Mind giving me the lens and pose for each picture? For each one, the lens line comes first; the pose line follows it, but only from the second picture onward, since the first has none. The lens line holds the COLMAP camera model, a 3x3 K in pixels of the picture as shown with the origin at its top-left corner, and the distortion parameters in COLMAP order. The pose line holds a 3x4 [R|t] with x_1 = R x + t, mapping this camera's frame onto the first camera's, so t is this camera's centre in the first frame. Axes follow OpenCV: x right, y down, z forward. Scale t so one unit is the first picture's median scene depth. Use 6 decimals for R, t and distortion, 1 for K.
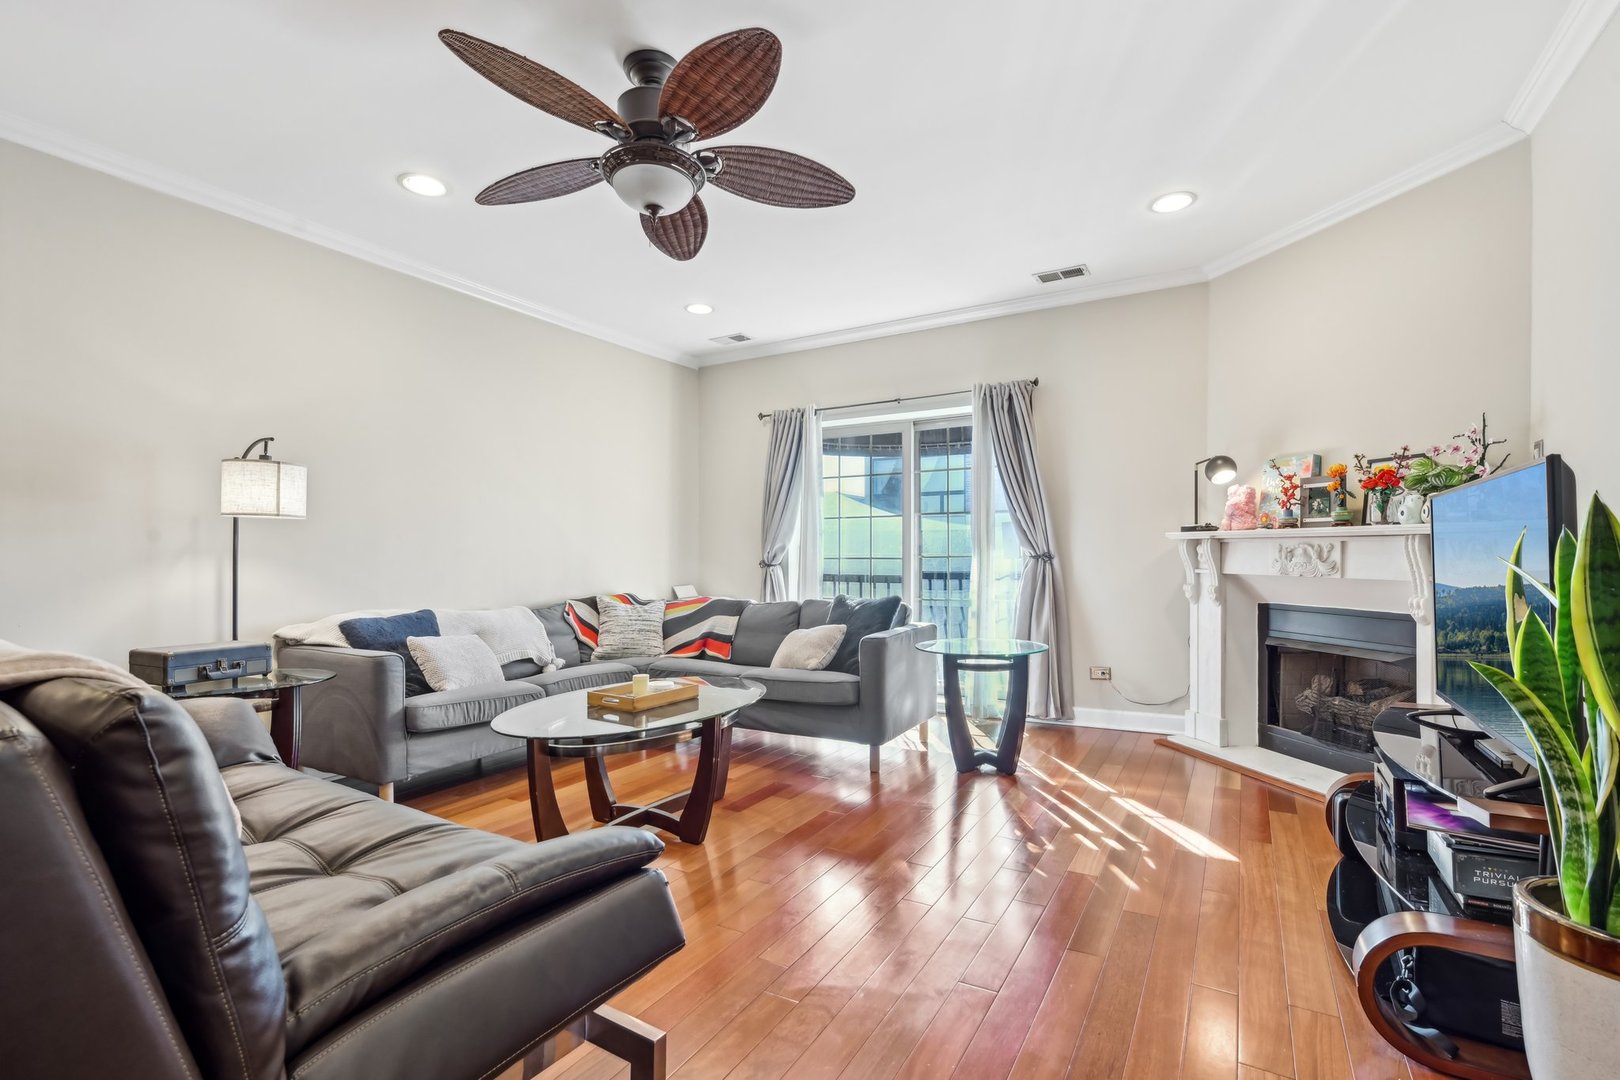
lens RADIAL K [[746.7, 0, 813.3], [0, 746.7, 561.9], [0, 0, 1]] dist [0.001465, 0.000270]
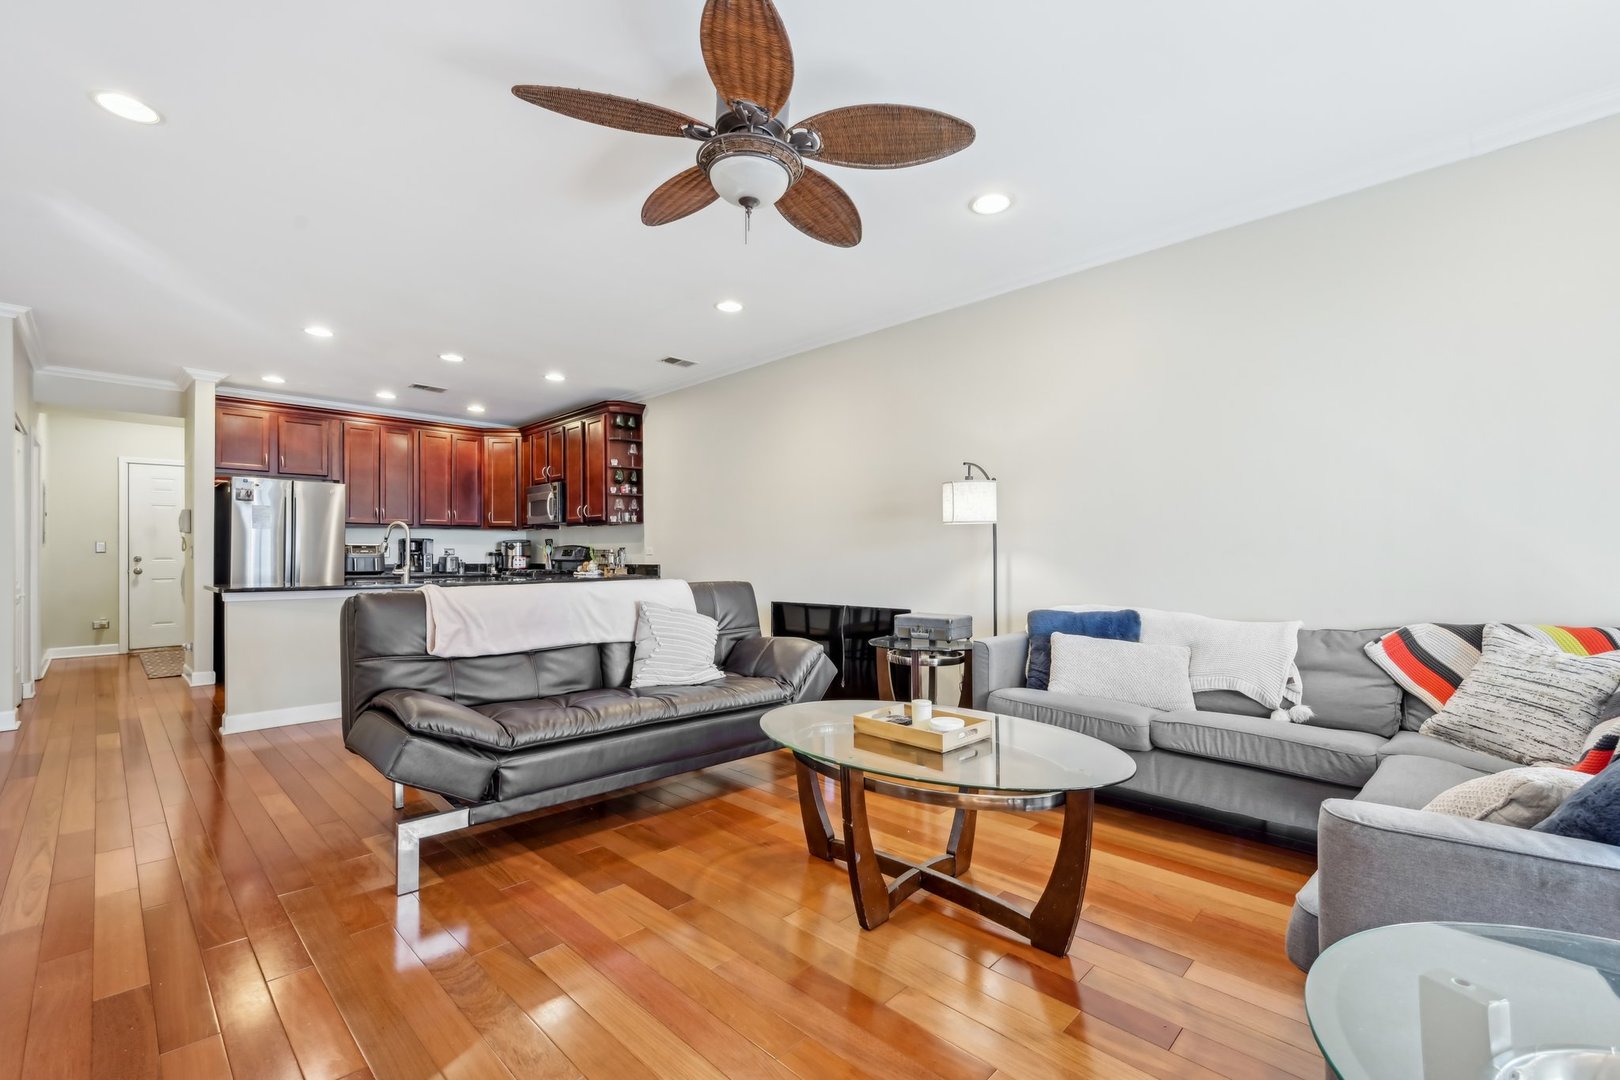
lens RADIAL K [[692.7, 0, 812.6], [0, 692.7, 549.1], [0, 0, 1]] dist [0.002333, 0.000366]
pose [[-0.254001, -0.002656, -0.967200, 0.396279], [0.002304, 0.999992, -0.003351, -0.008163], [0.967201, -0.003080, -0.253993, 0.808375]]
